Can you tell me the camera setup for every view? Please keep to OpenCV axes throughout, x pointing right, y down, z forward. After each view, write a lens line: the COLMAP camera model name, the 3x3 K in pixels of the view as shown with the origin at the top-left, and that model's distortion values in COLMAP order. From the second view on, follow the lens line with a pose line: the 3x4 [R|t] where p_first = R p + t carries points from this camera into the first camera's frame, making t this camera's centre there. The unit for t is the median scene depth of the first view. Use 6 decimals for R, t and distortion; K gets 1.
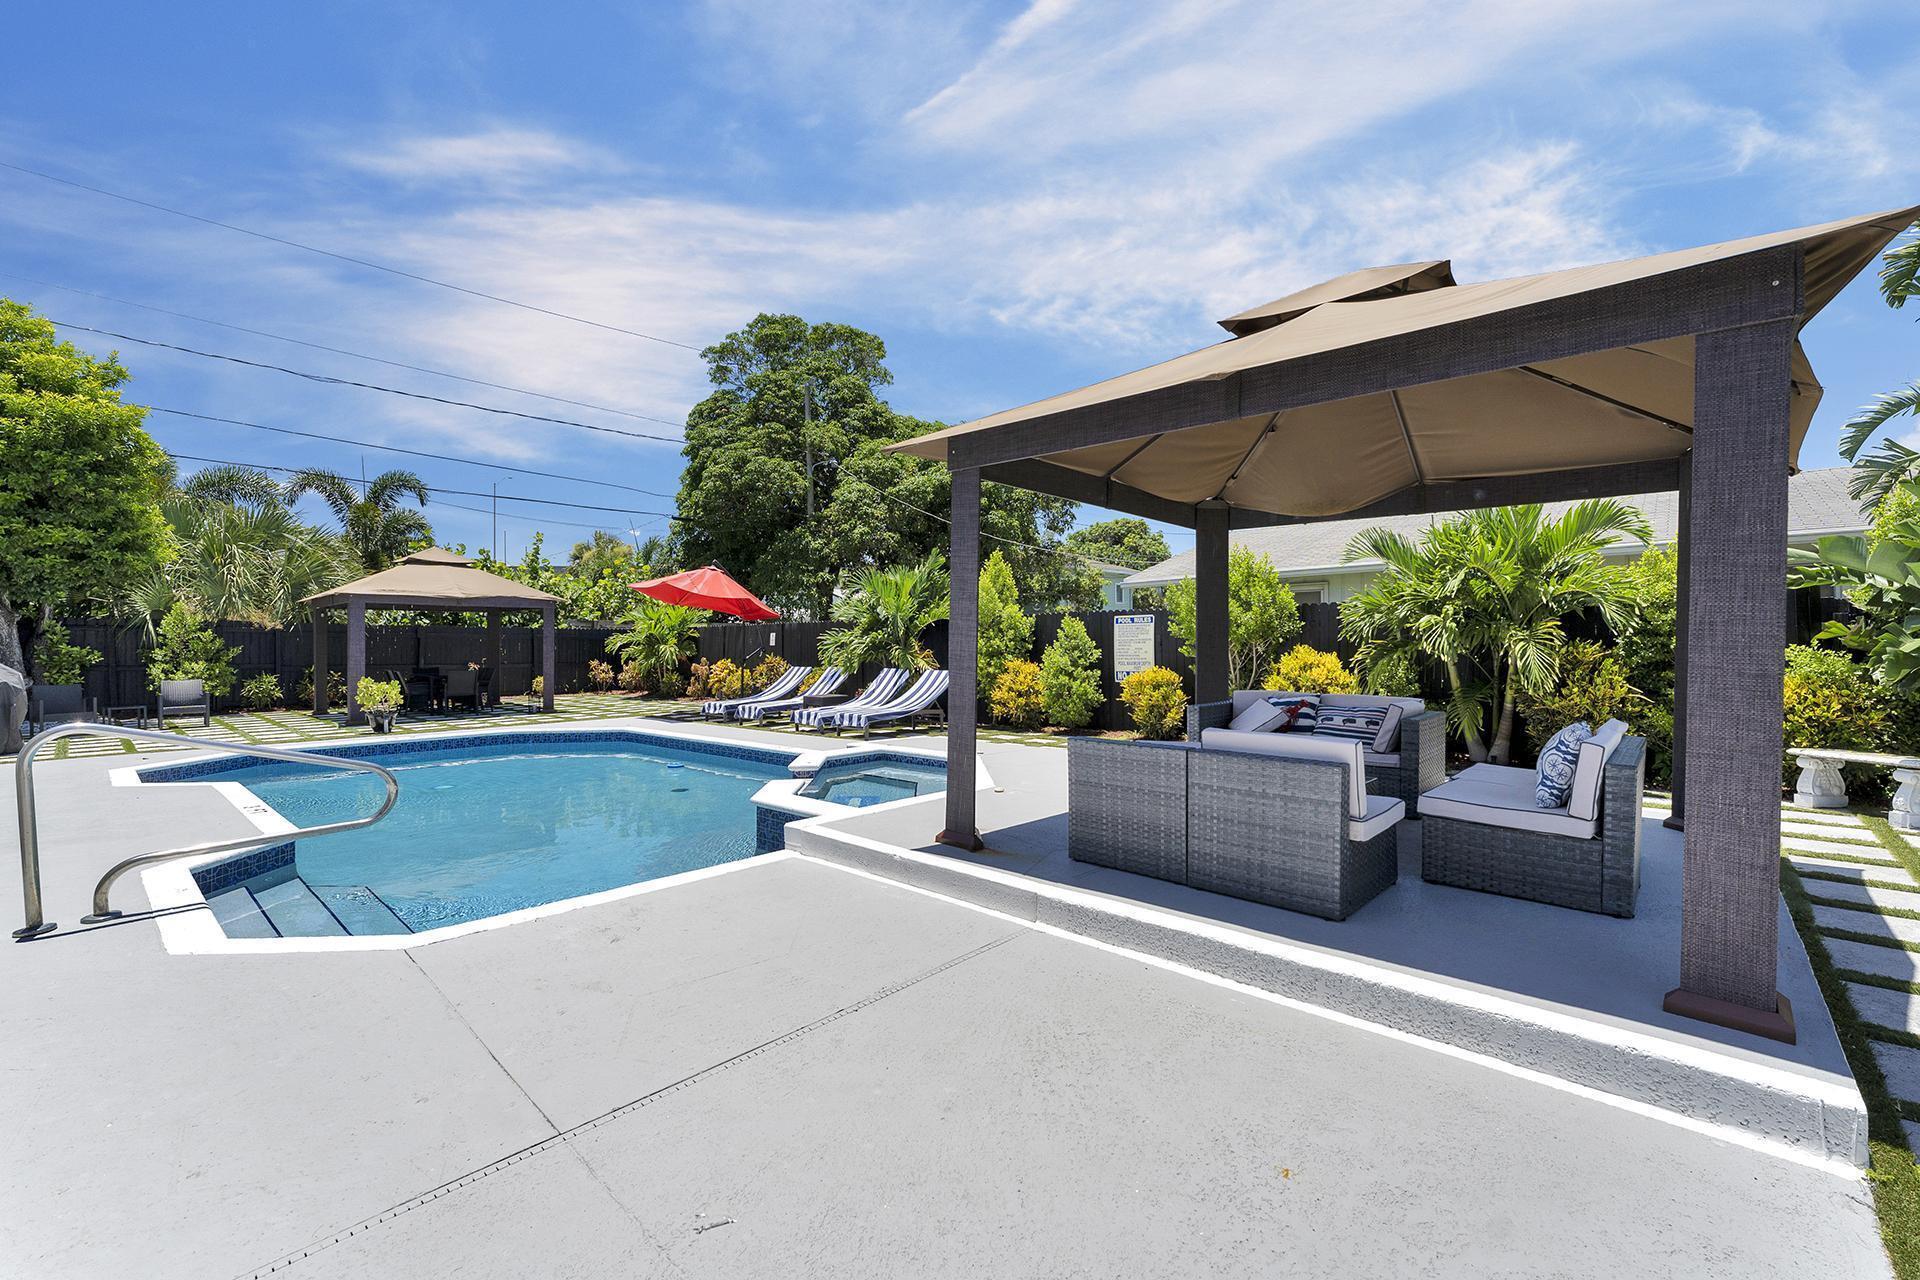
lens RADIAL K [[811.0, 0, 968.0], [0, 811.0, 653.8], [0, 0, 1]] dist [-0.001852, -0.000207]
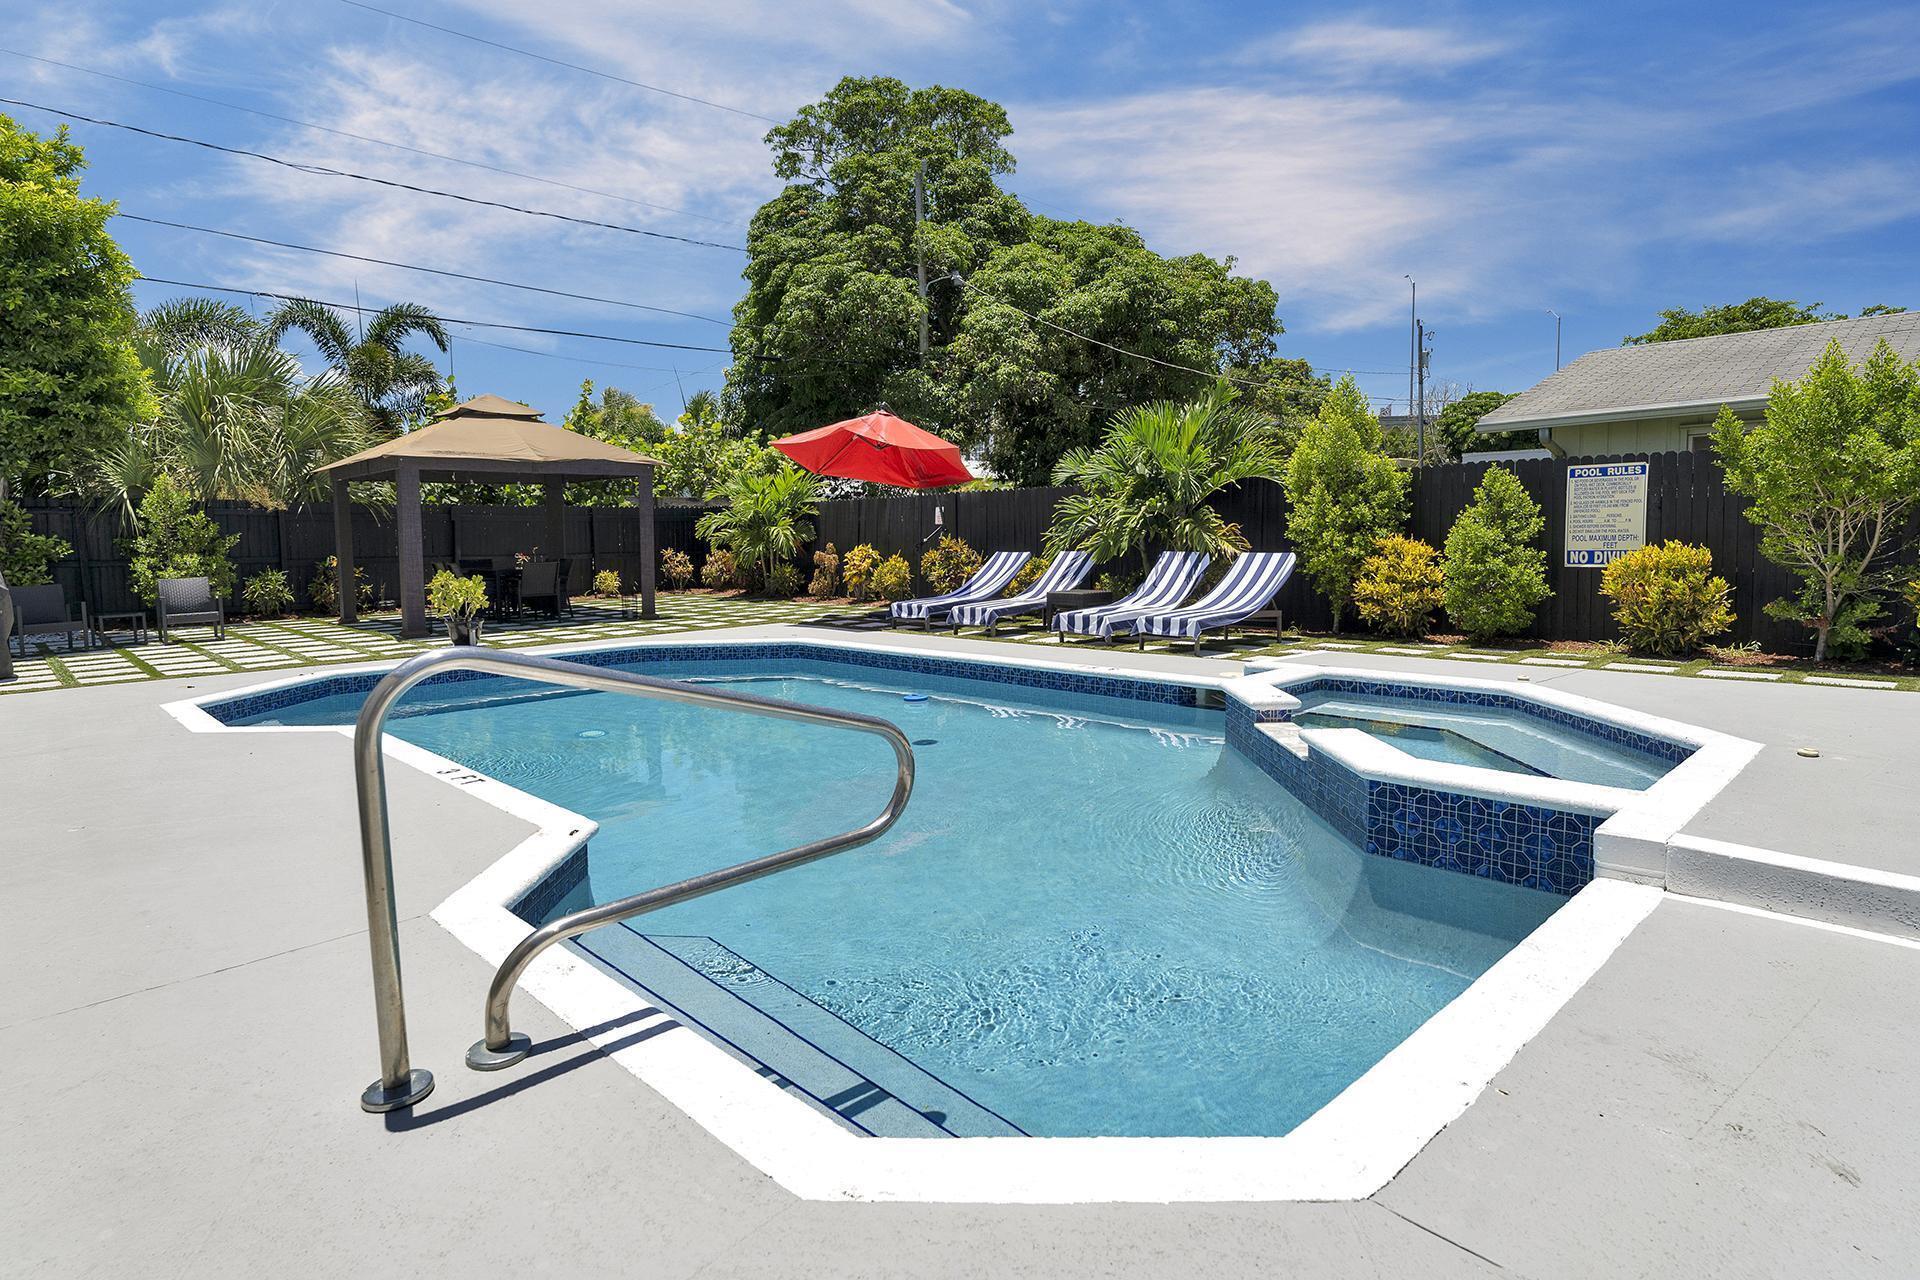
lens RADIAL K [[1017.7, 0, 964.6], [0, 1017.7, 623.6], [0, 0, 1]] dist [0.003504, 0.001281]
pose [[0.997651, -0.004456, -0.068349, -0.146553], [0.009799, 0.996902, 0.078038, 0.006605], [0.067790, -0.078525, 0.994605, 0.084065]]
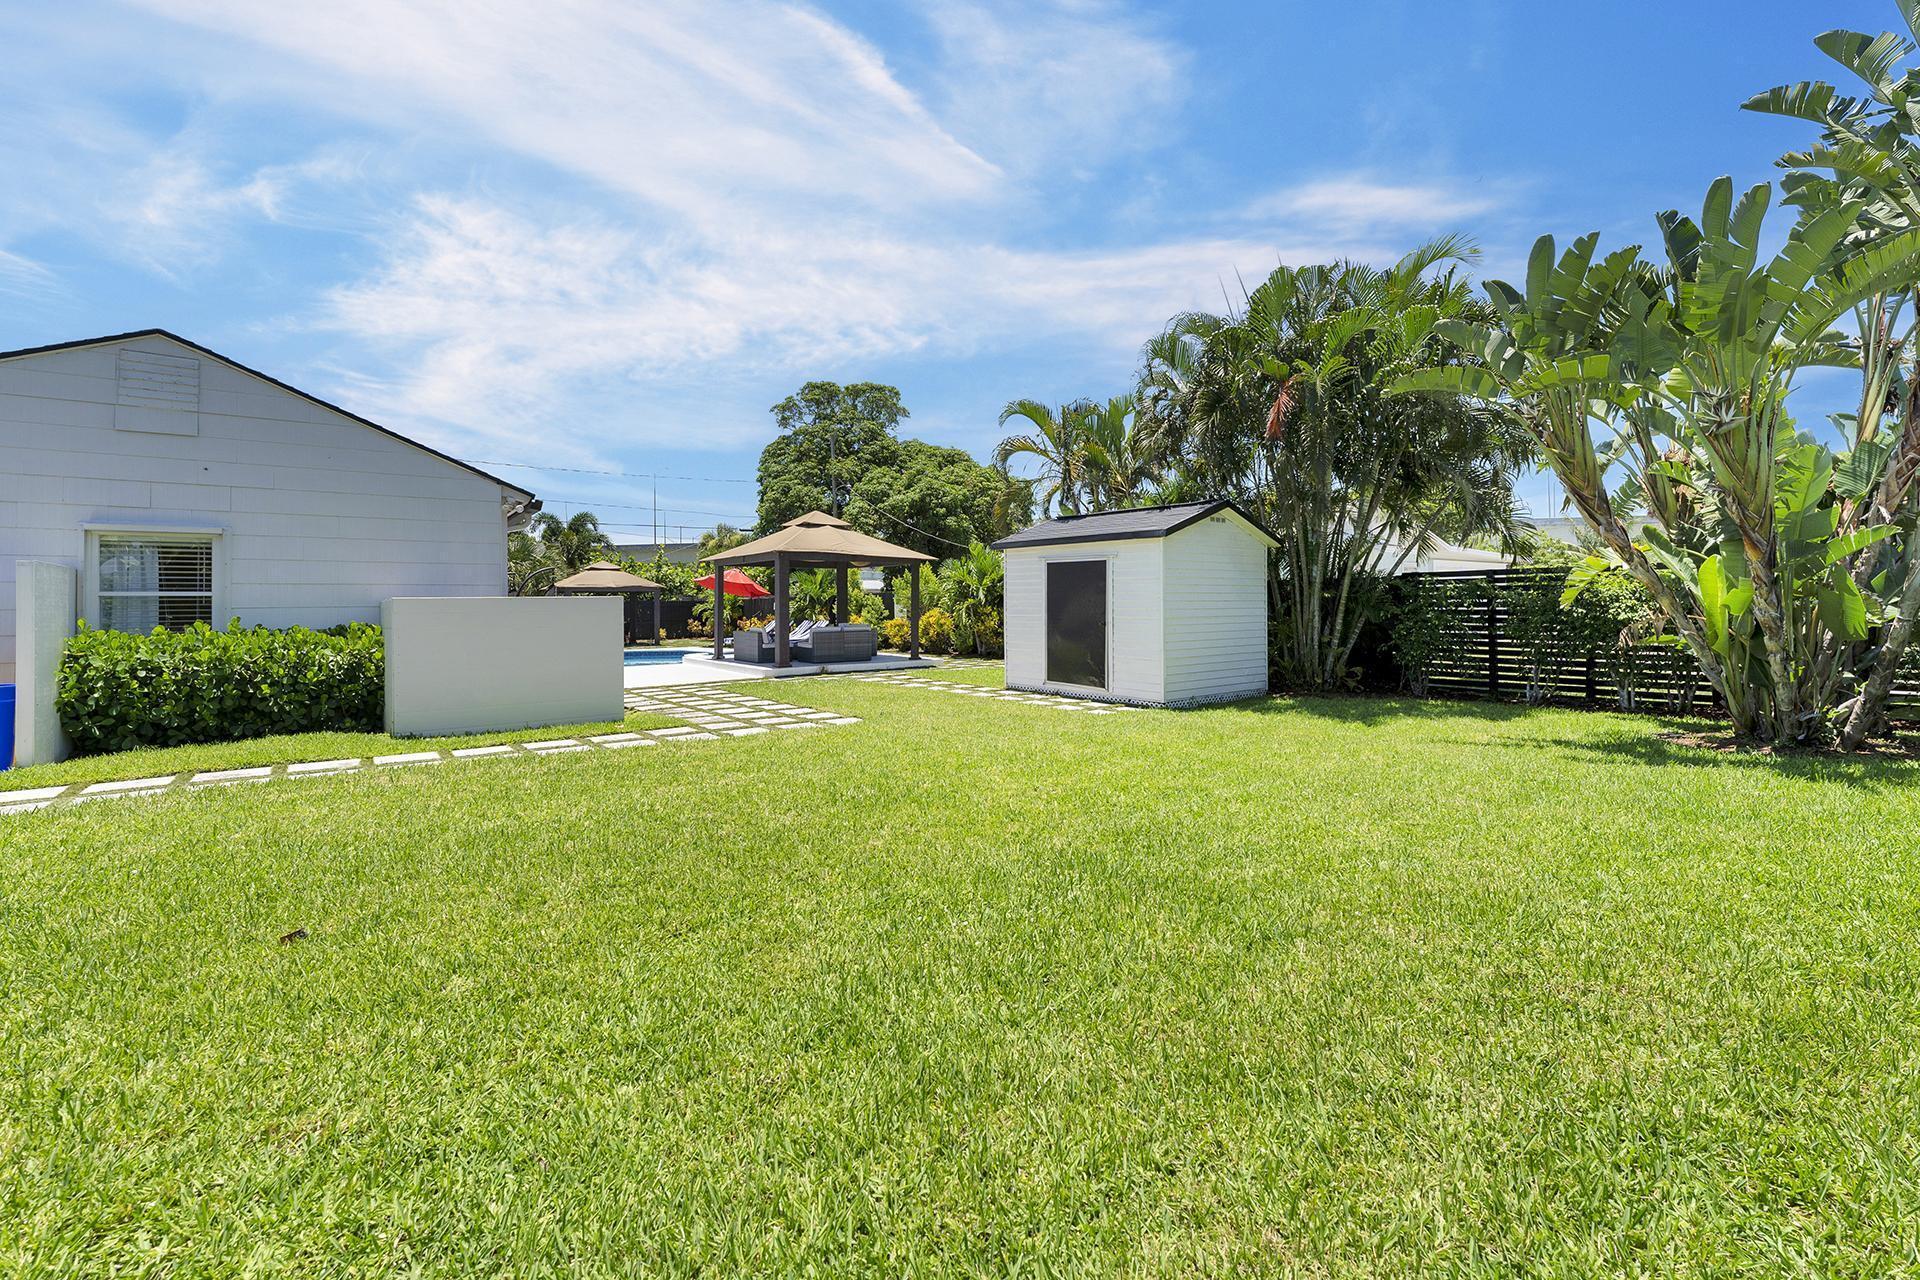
lens RADIAL K [[811.0, 0, 954.9], [0, 811.0, 623.0], [0, 0, 1]] dist [-0.001852, -0.000207]
pose [[0.984111, -0.001194, -0.177549, 0.437815], [0.001704, 0.999995, 0.002716, 0.014188], [0.177545, -0.002975, 0.984108, -0.640391]]
